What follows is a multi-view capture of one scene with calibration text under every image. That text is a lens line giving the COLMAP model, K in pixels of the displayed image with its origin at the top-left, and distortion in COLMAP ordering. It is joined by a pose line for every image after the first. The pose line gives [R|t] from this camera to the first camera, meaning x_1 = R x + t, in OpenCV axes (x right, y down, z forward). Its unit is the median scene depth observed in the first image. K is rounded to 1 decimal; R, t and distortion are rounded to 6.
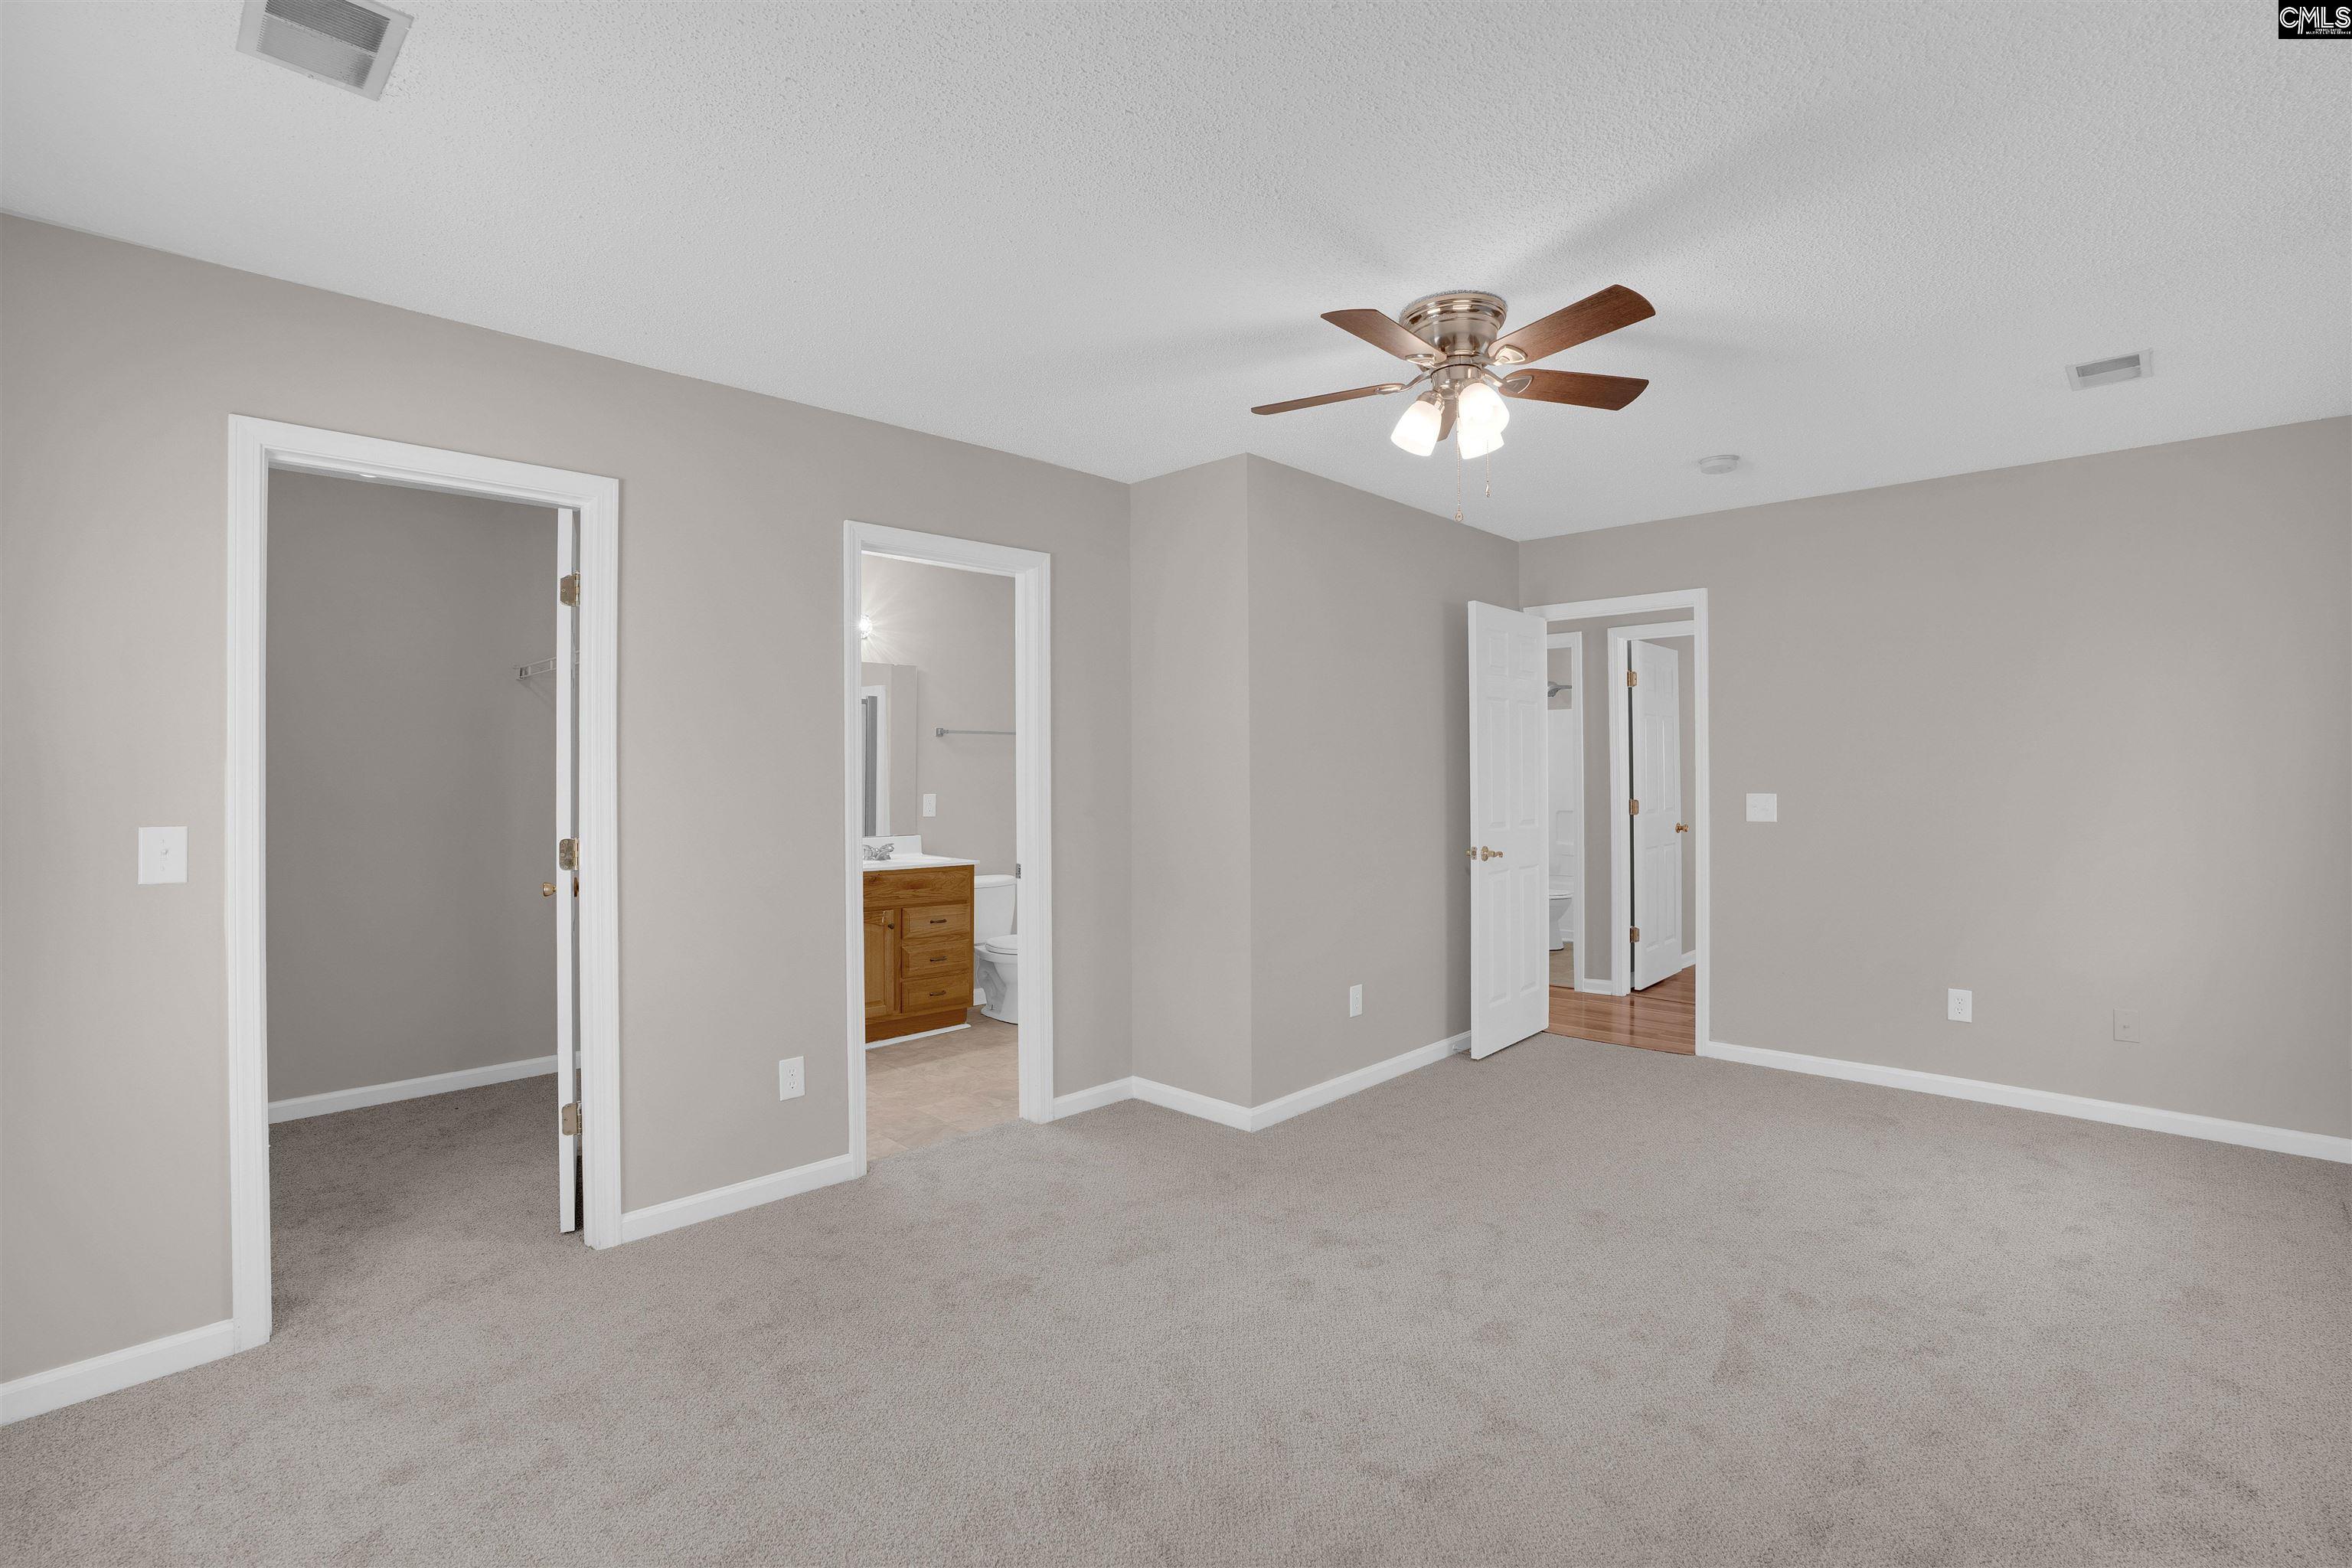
lens RADIAL K [[1092.0, 0, 1185.5], [0, 1092.0, 772.4], [0, 0, 1]] dist [-0.072855, 0.025196]
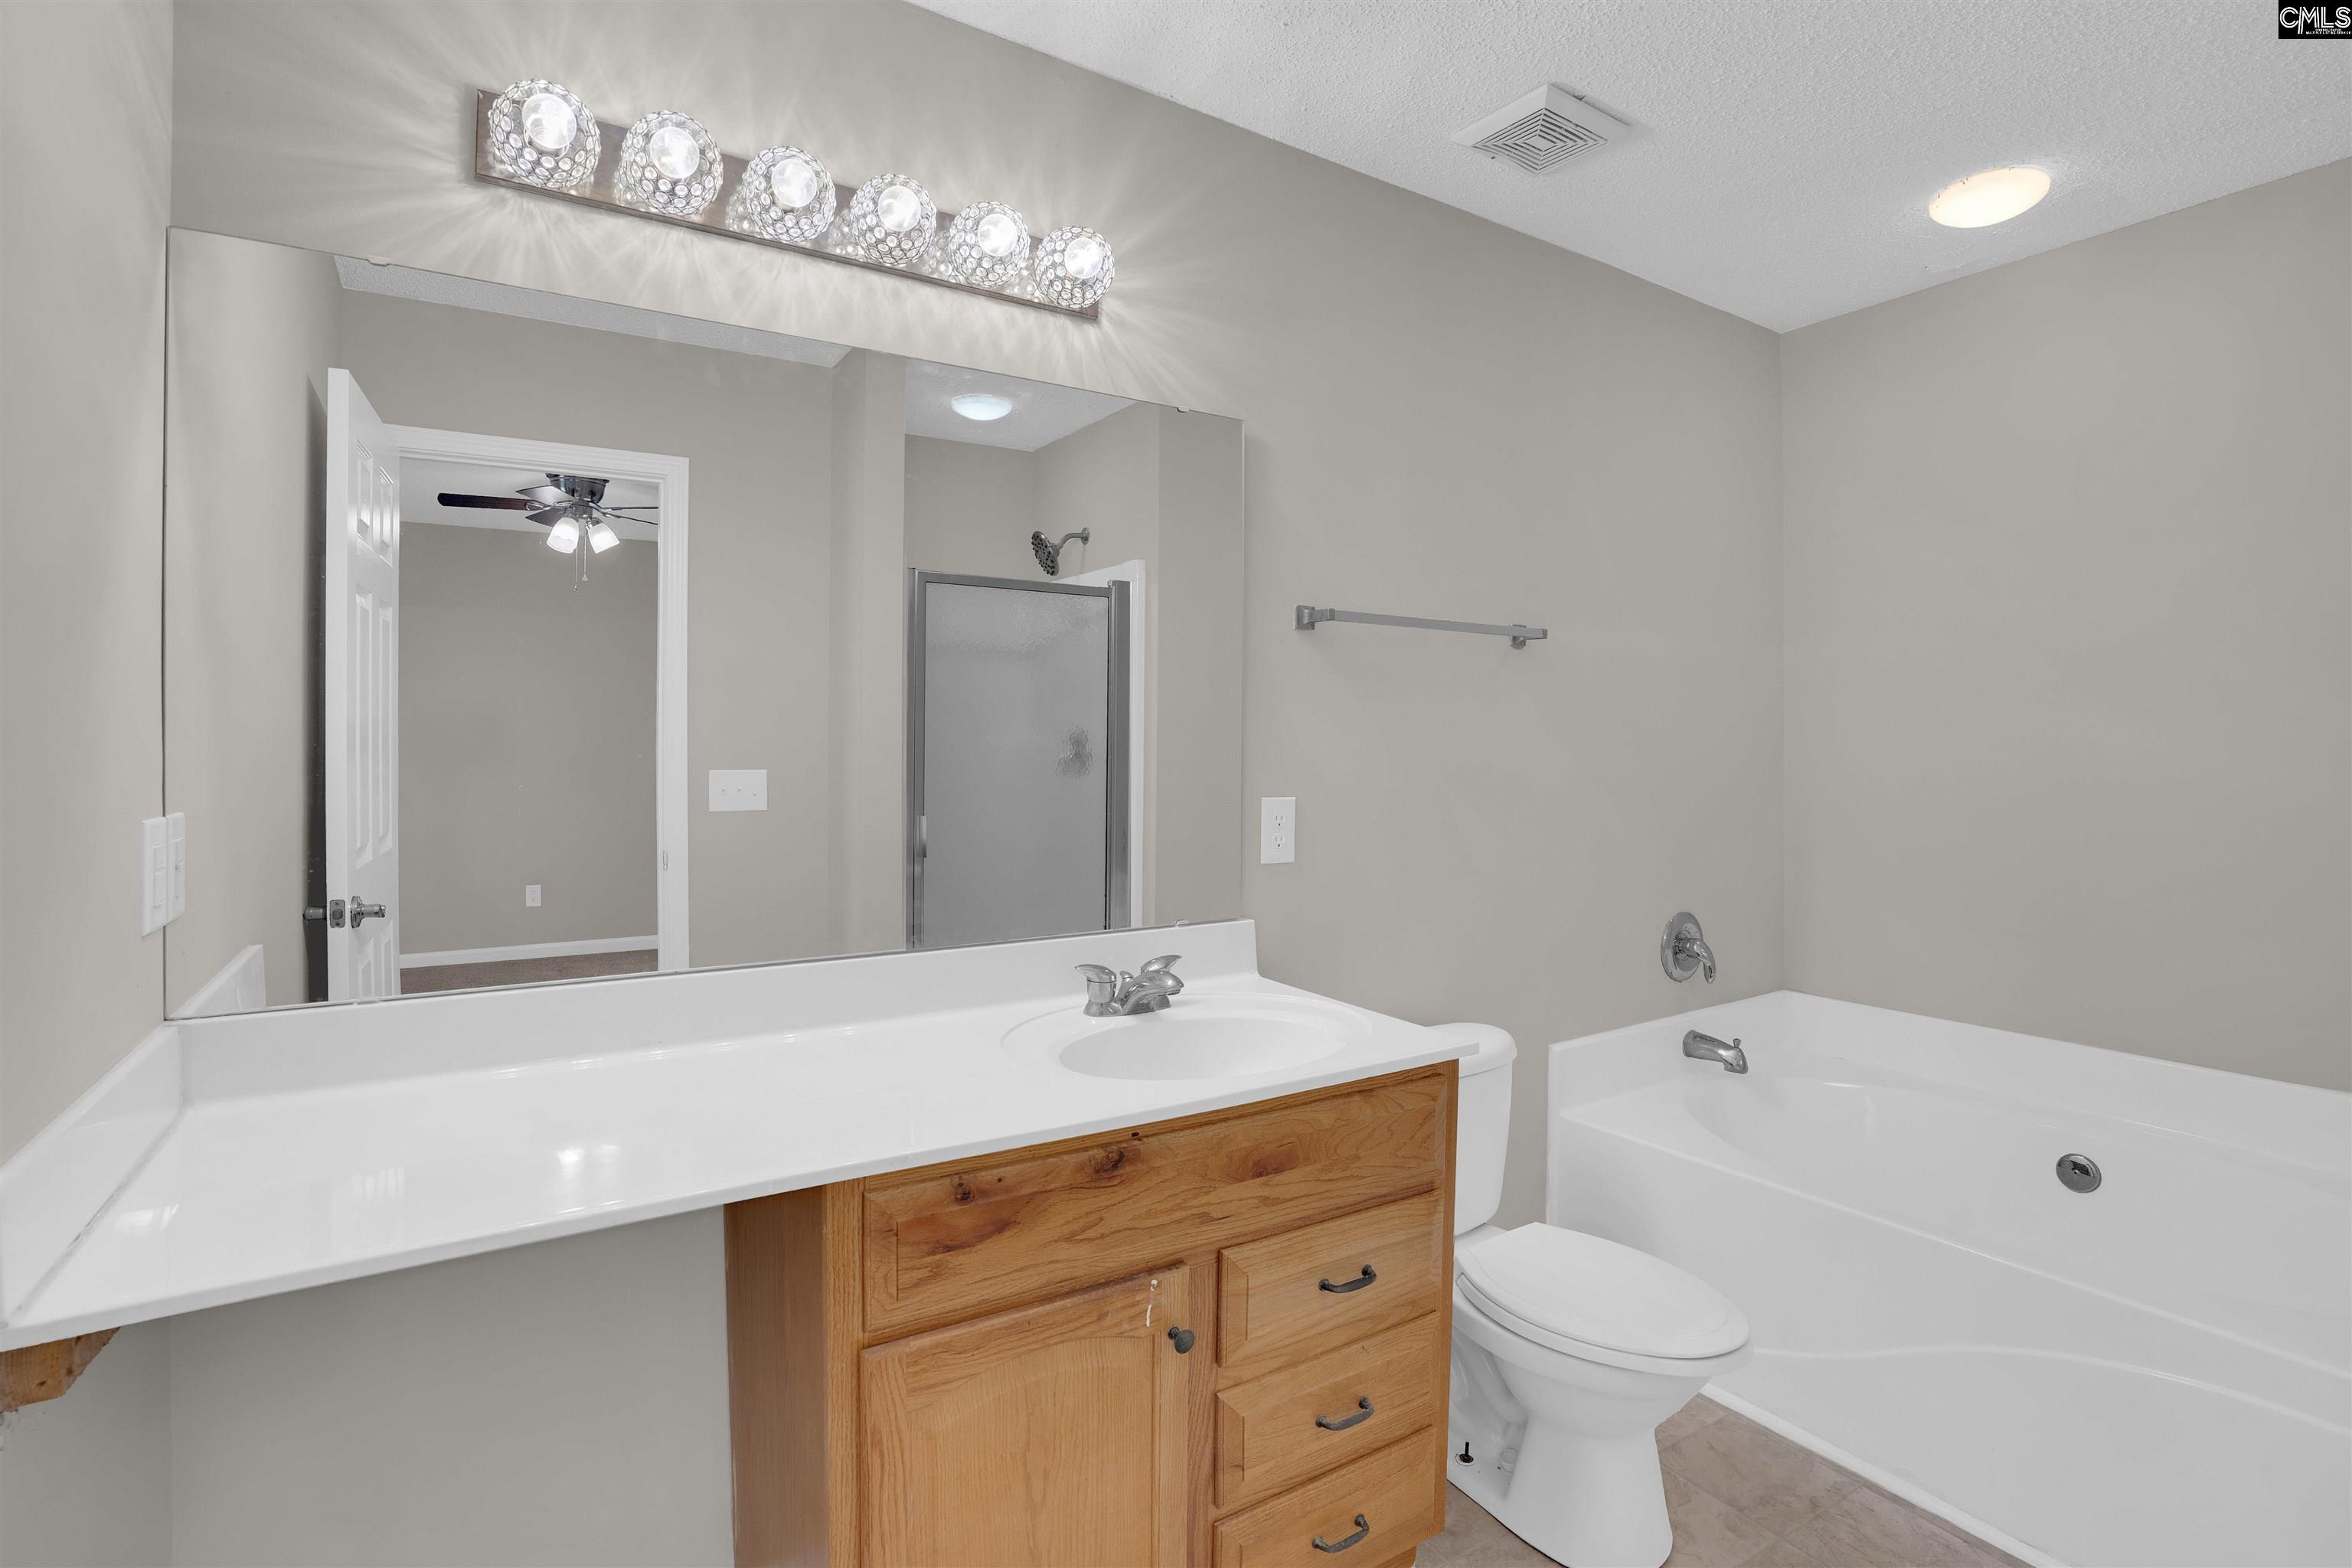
lens RADIAL K [[1085.4, 0, 1179.6], [0, 1085.4, 773.0], [0, 0, 1]] dist [-0.070335, 0.025177]
pose [[0.973846, 0.009268, -0.227020, -0.206524], [-0.006188, 0.999879, 0.014274, 0.008480], [0.227125, -0.012496, 0.973785, 0.726034]]
